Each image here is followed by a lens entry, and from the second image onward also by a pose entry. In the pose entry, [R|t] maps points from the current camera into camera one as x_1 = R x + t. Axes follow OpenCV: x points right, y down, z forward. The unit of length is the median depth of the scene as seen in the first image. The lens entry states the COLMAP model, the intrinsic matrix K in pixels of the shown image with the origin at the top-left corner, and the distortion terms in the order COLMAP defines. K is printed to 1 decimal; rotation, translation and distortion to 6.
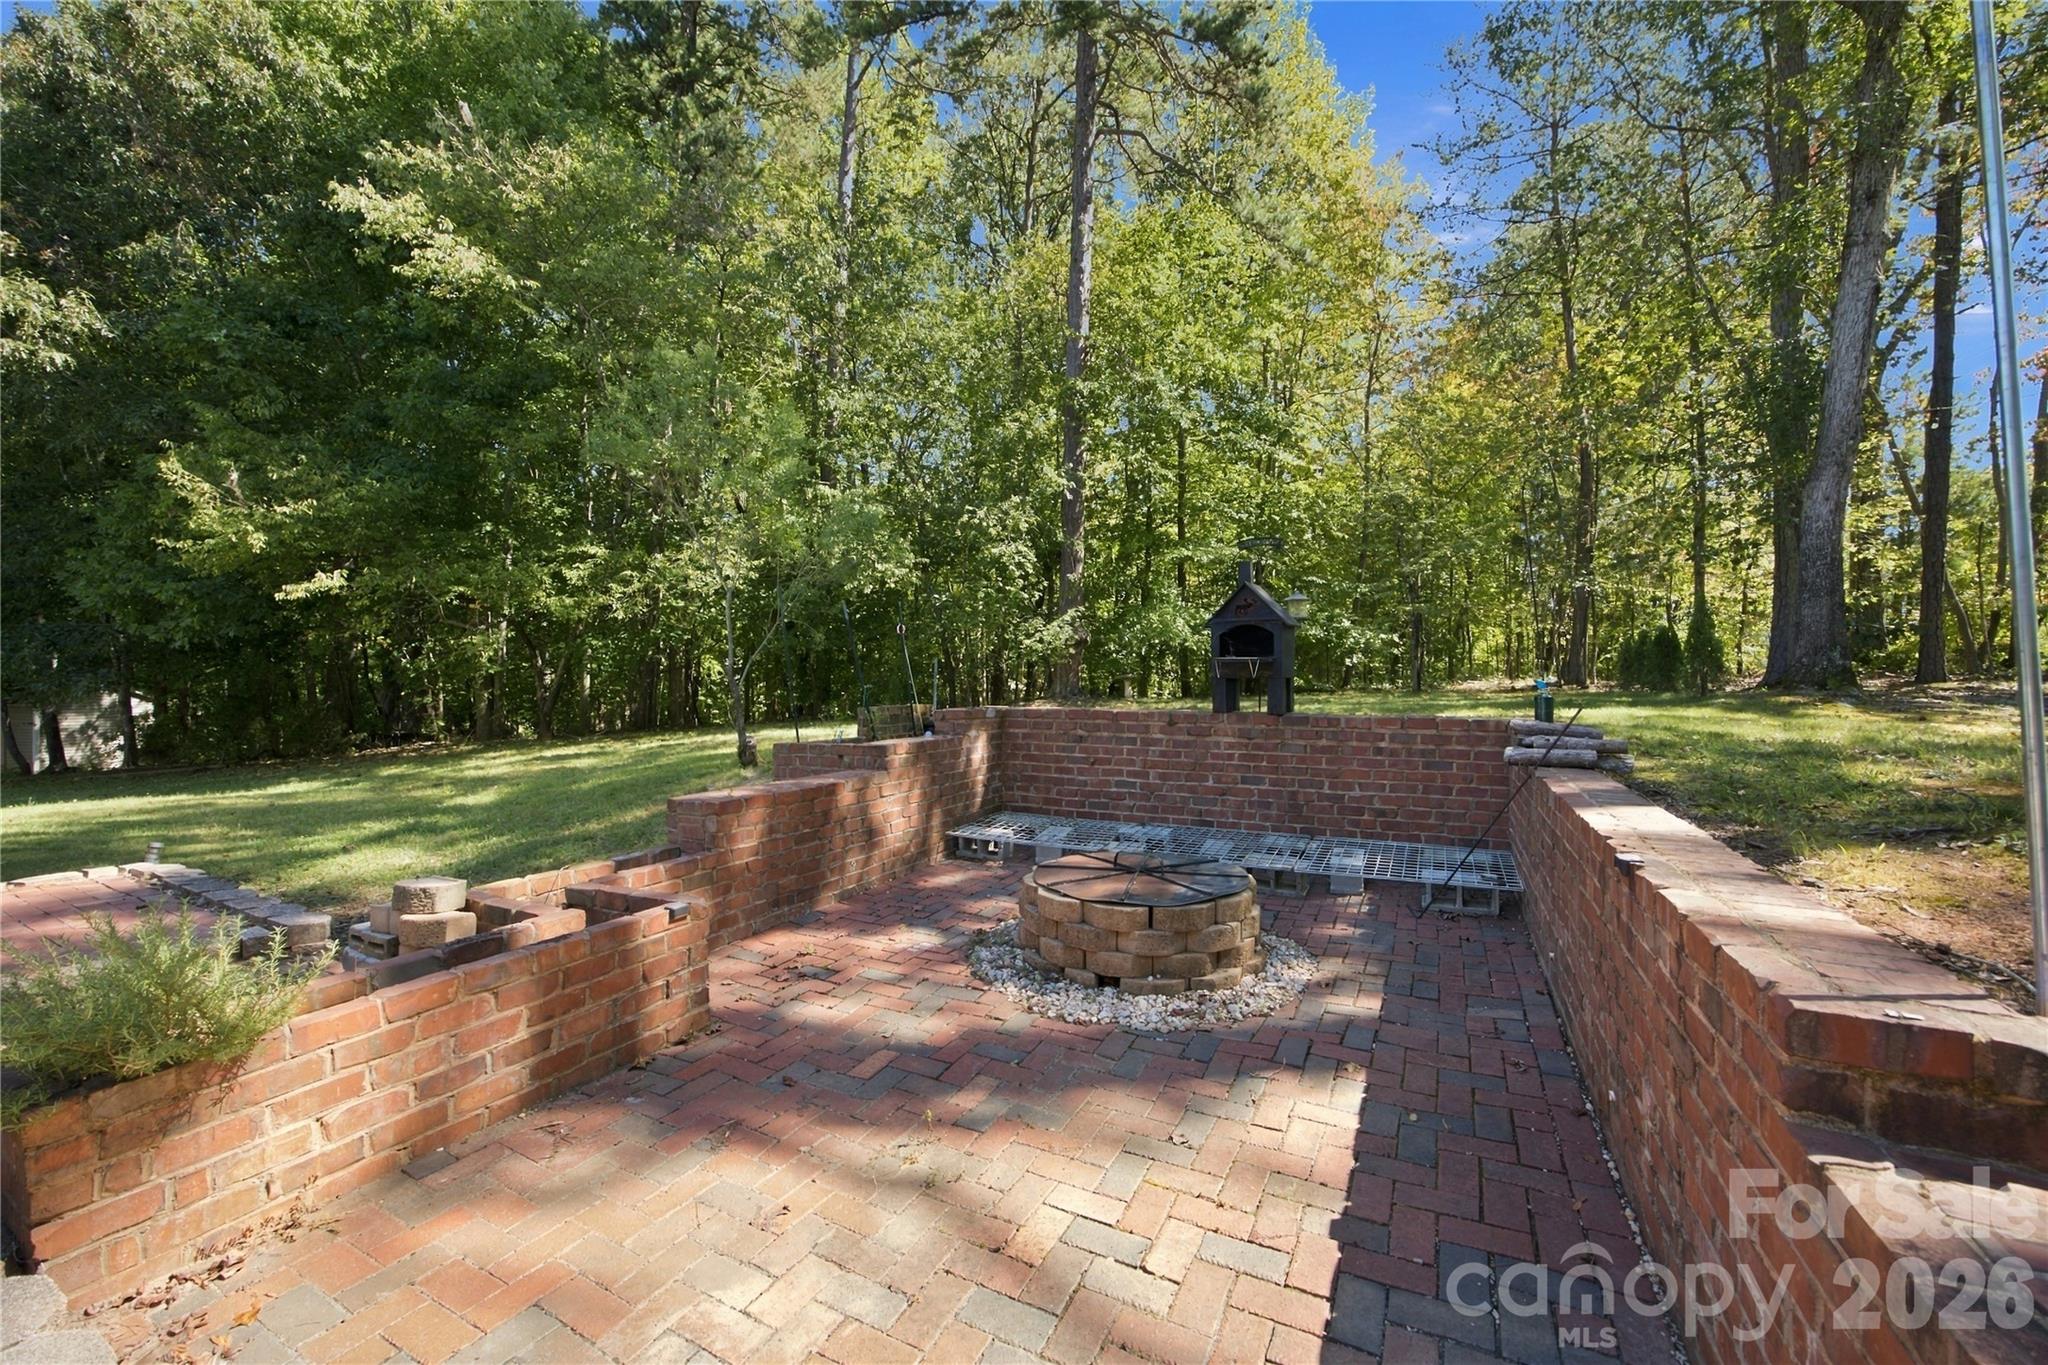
lens RADIAL K [[802.2, 0, 1028.2], [0, 802.2, 681.5], [0, 0, 1]] dist [-0.006966, 0.001813]
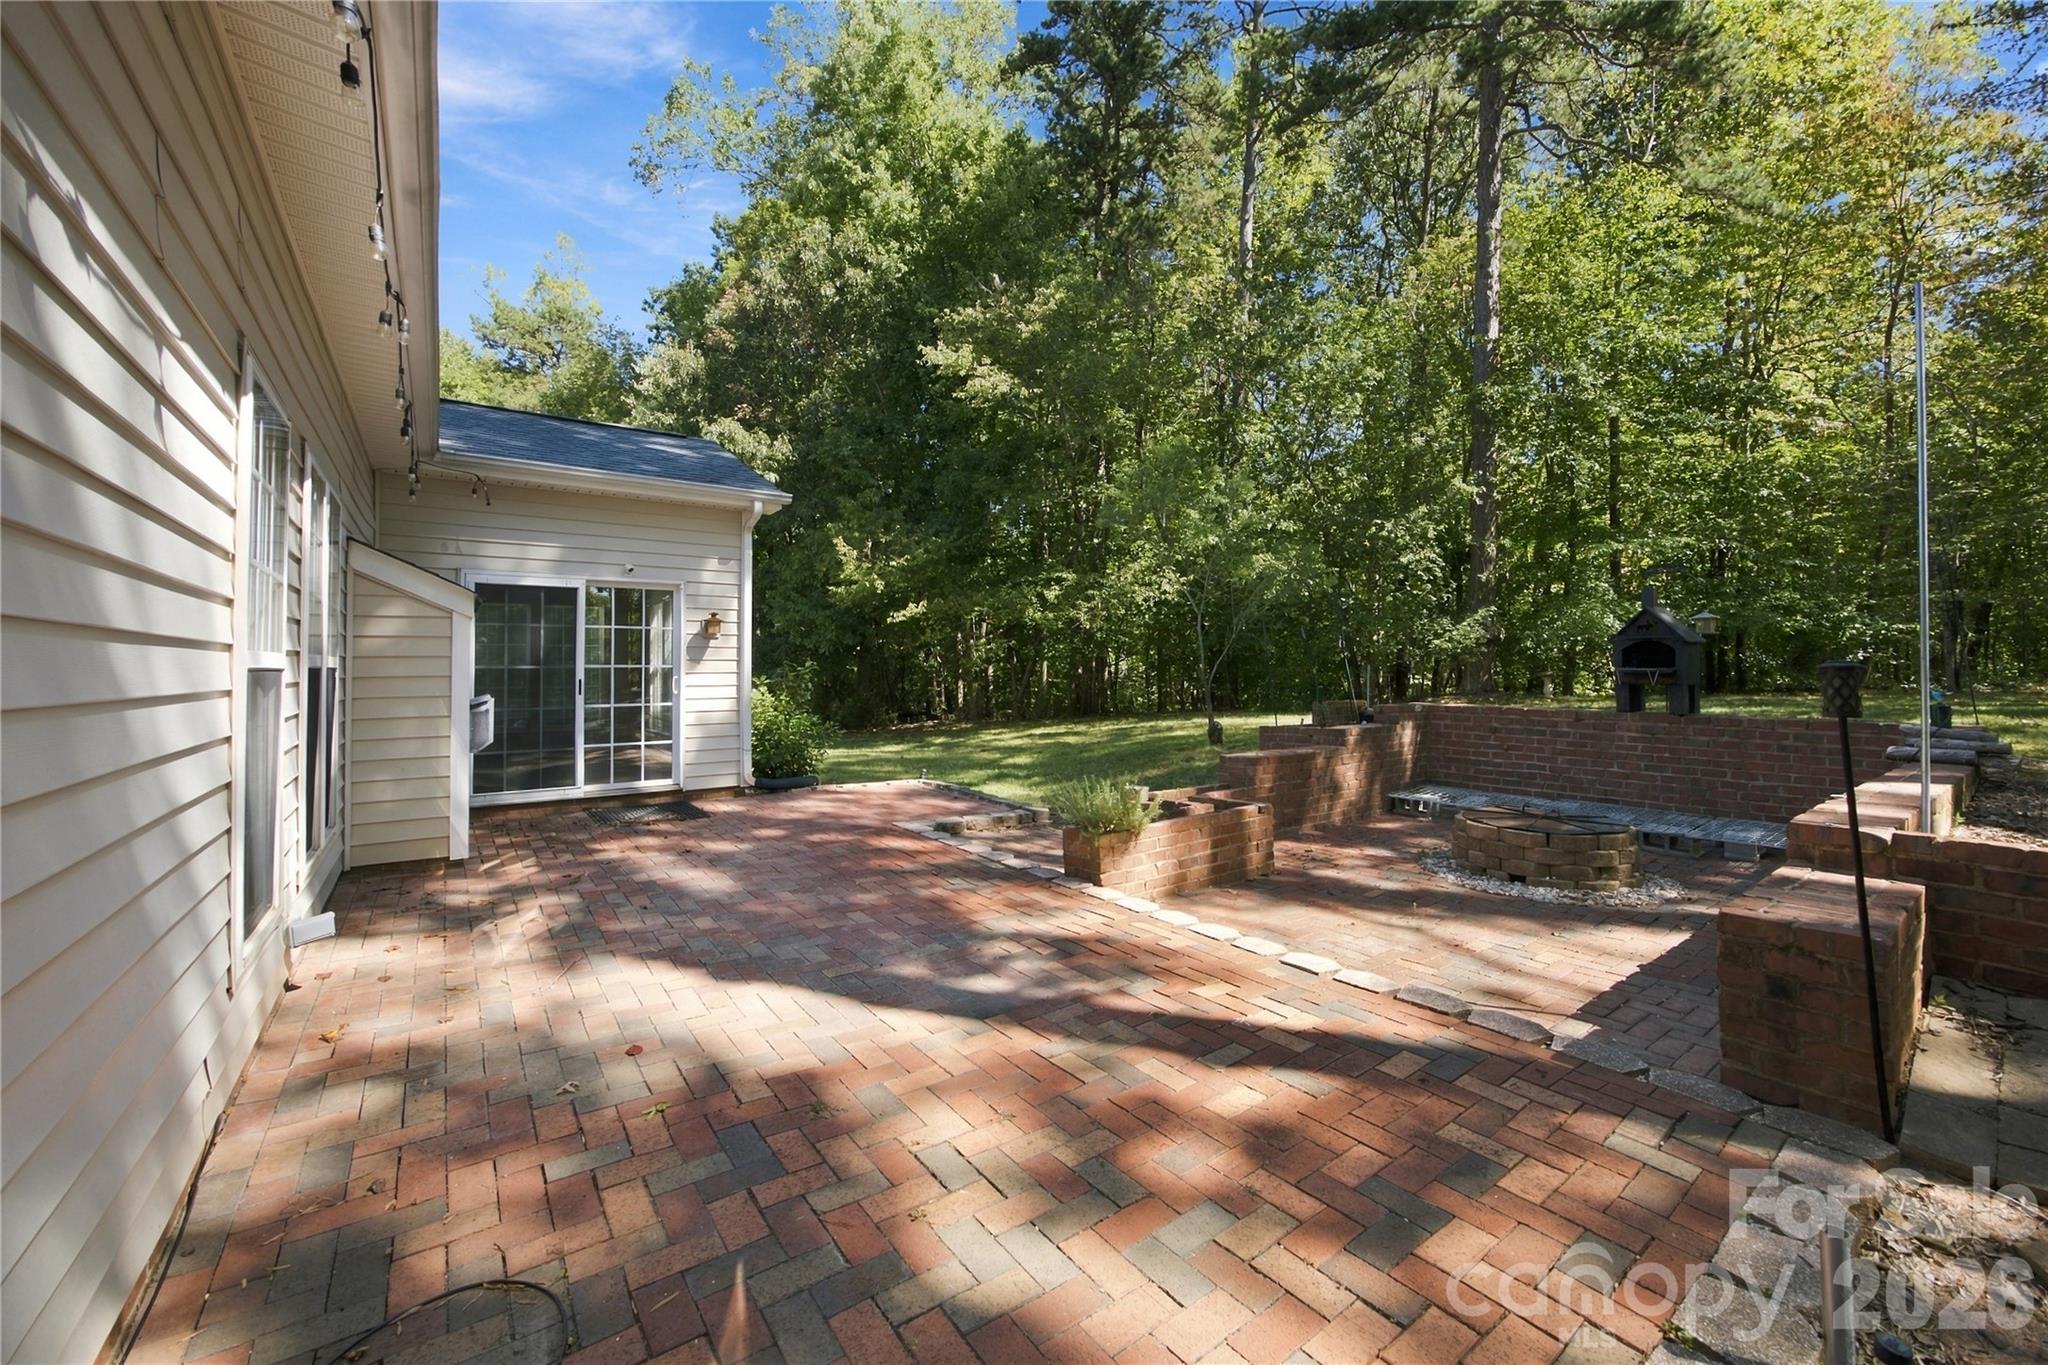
lens RADIAL K [[802.2, 0, 1036.7], [0, 802.2, 649.4], [0, 0, 1]] dist [-0.006966, 0.001813]
pose [[0.899255, -0.009783, -0.437315, -0.015314], [-0.001932, 0.999651, -0.026335, -0.010450], [0.437420, 0.024527, 0.898923, -0.220370]]
